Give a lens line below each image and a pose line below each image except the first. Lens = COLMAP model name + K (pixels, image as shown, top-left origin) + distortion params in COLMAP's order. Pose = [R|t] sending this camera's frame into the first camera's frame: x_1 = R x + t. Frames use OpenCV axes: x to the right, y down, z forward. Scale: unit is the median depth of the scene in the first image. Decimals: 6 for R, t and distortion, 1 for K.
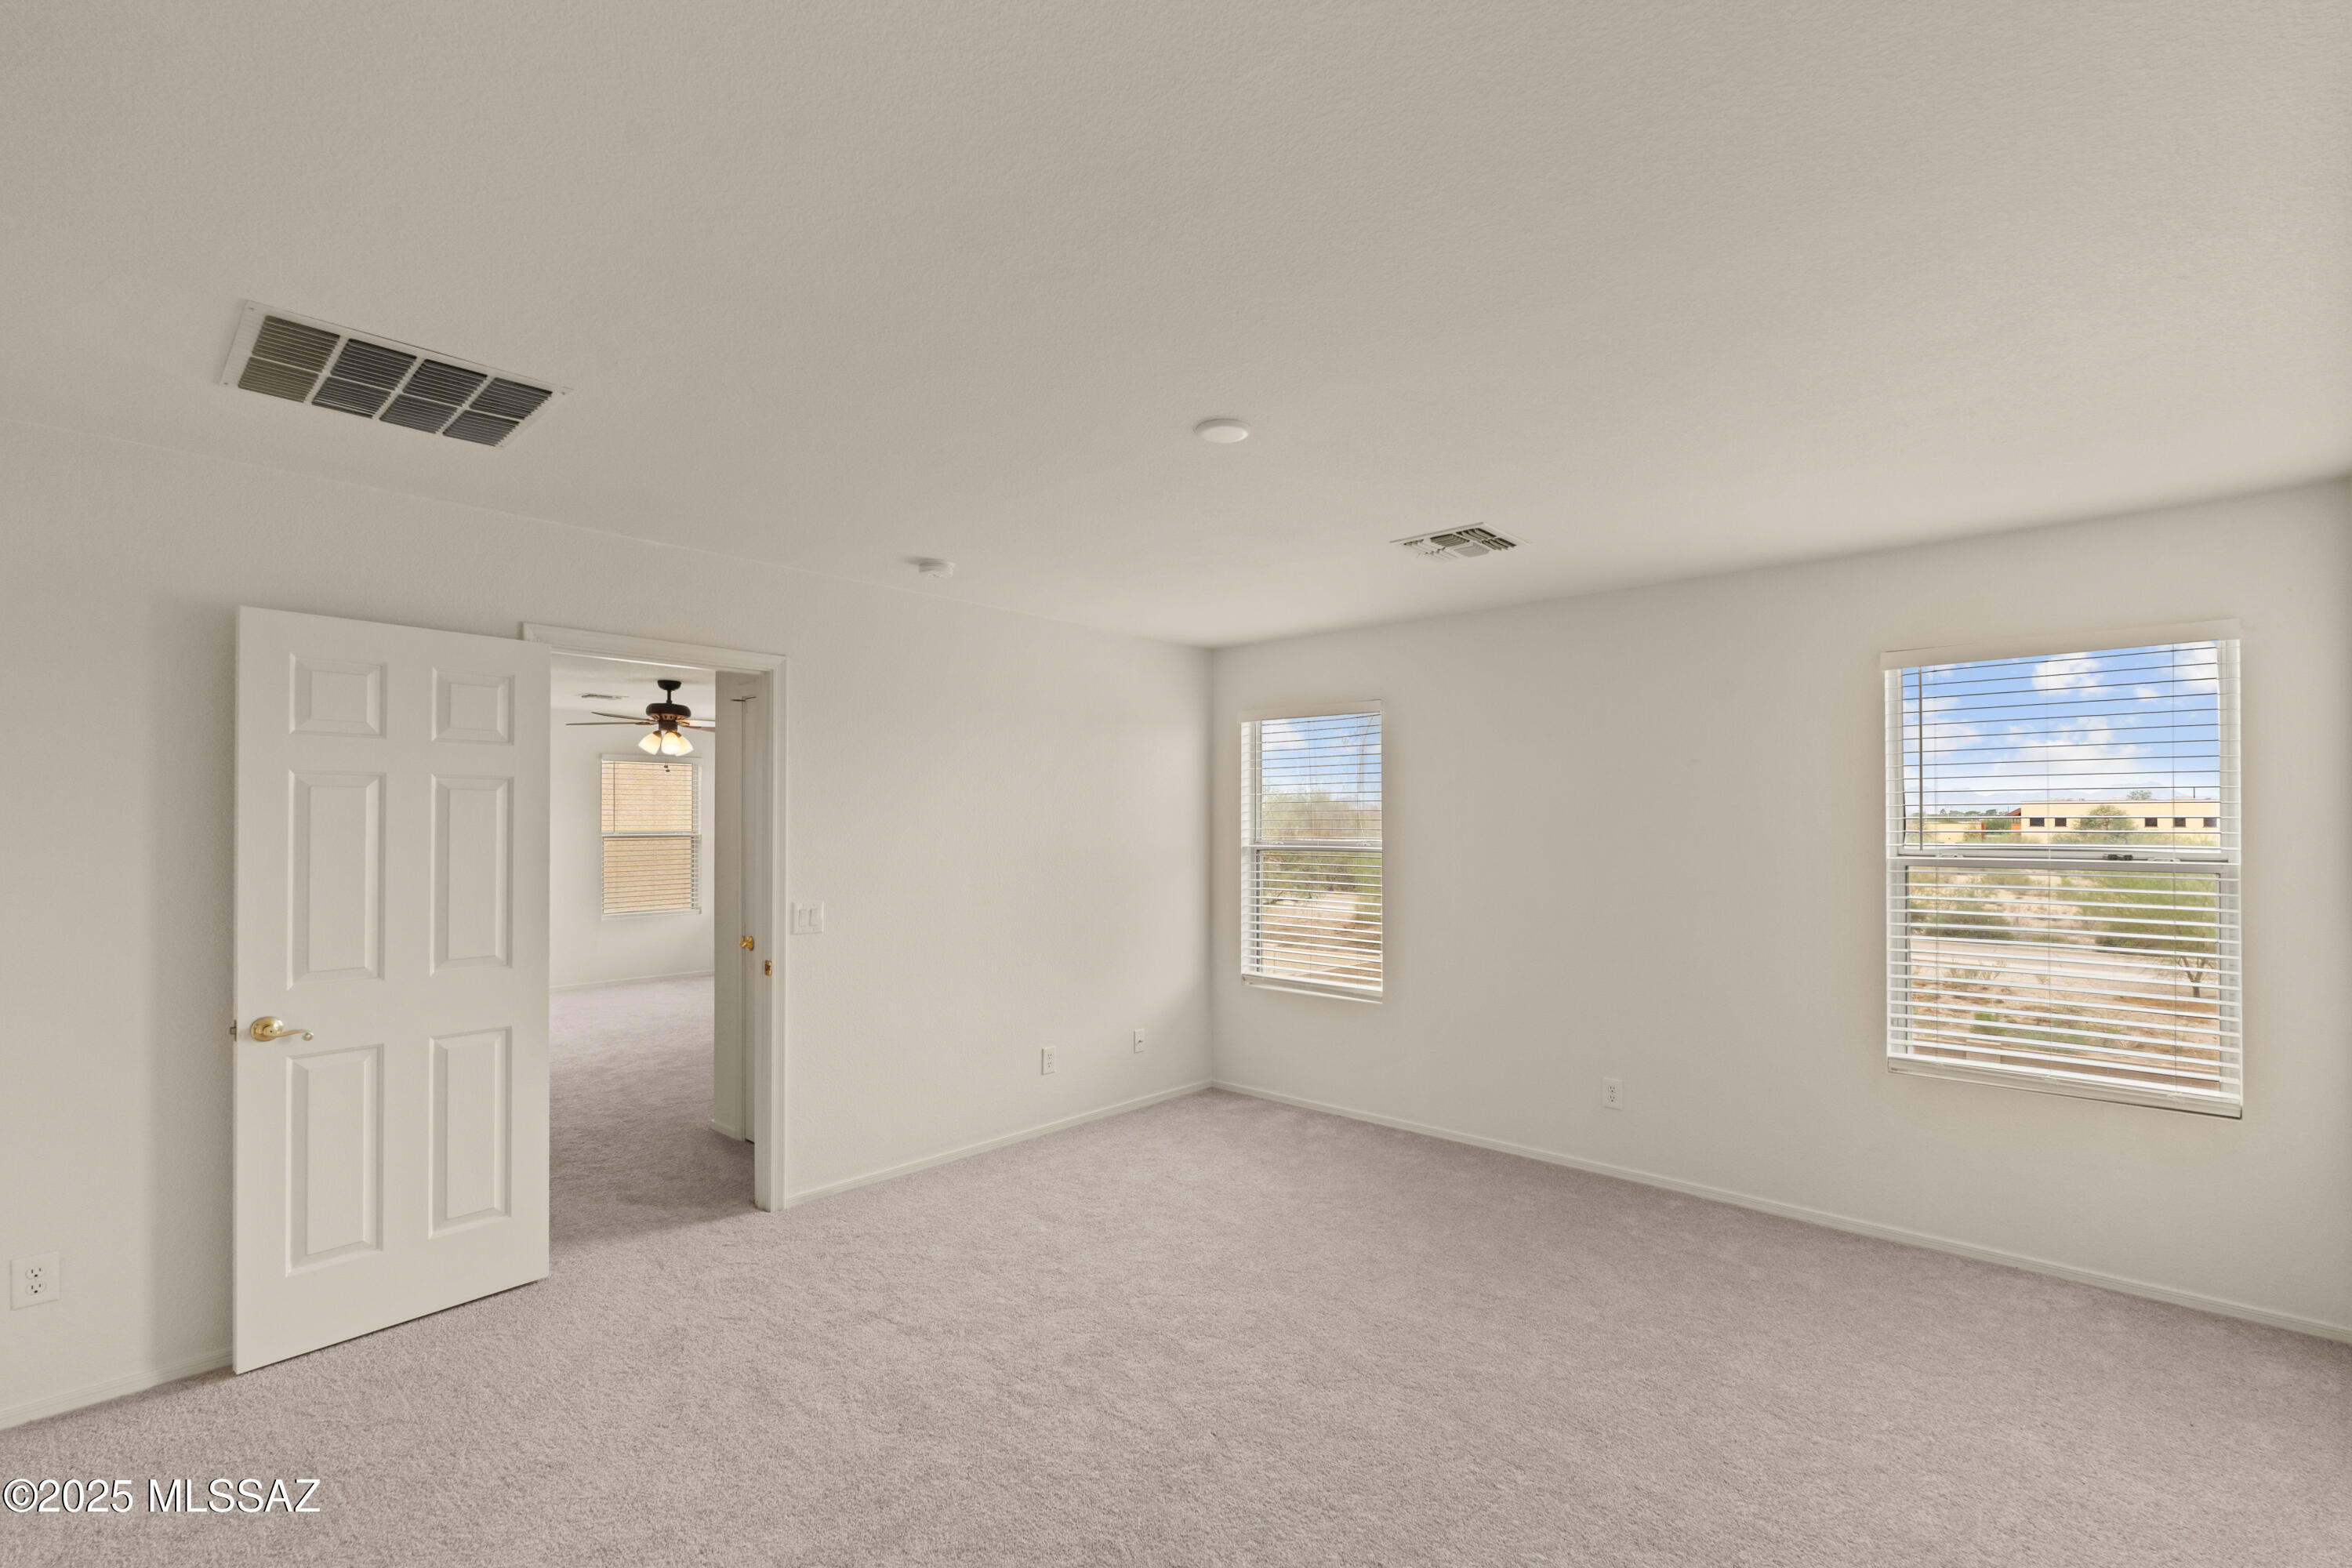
lens RADIAL K [[1036.1, 0, 1176.0], [0, 1036.1, 784.0], [0, 0, 1]] dist [-0.002385, -0.000556]
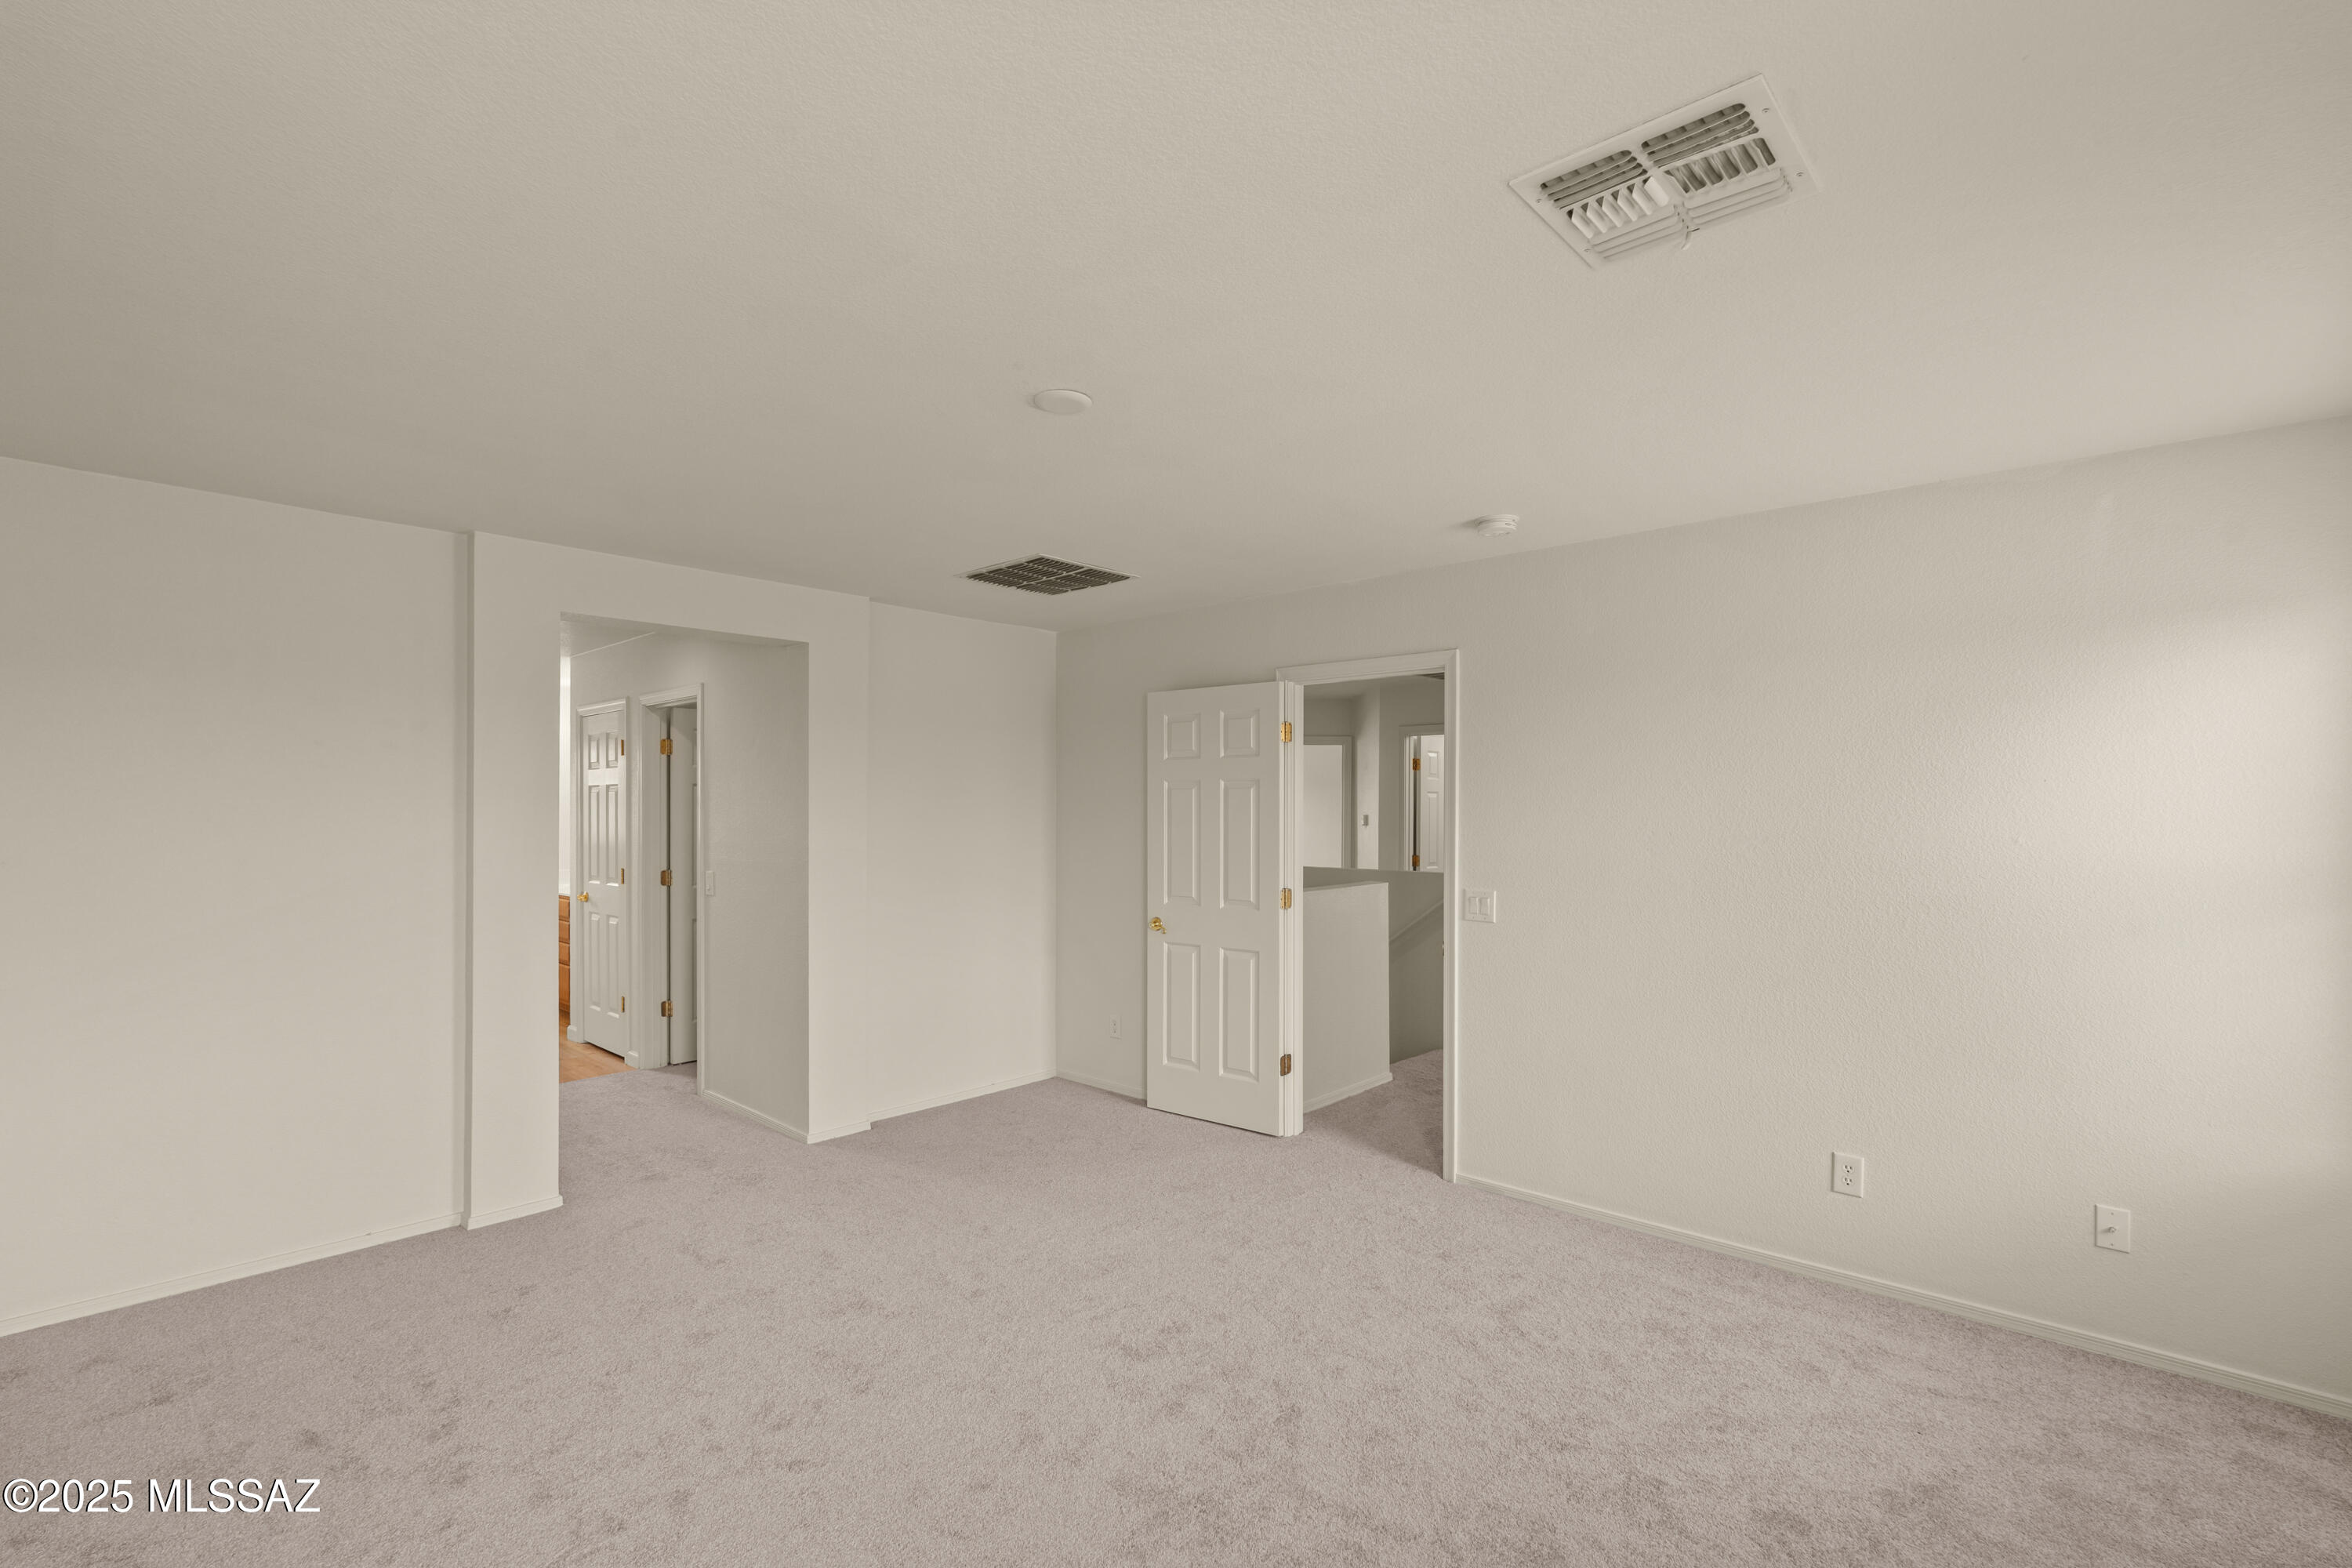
lens RADIAL K [[1036.1, 0, 1176.0], [0, 1036.1, 784.0], [0, 0, 1]] dist [-0.002385, -0.000556]
pose [[0.017564, -0.026334, -0.999499, 0.654538], [0.031956, 0.999157, -0.025763, 0.029127], [0.999335, -0.031487, 0.018391, 0.707277]]
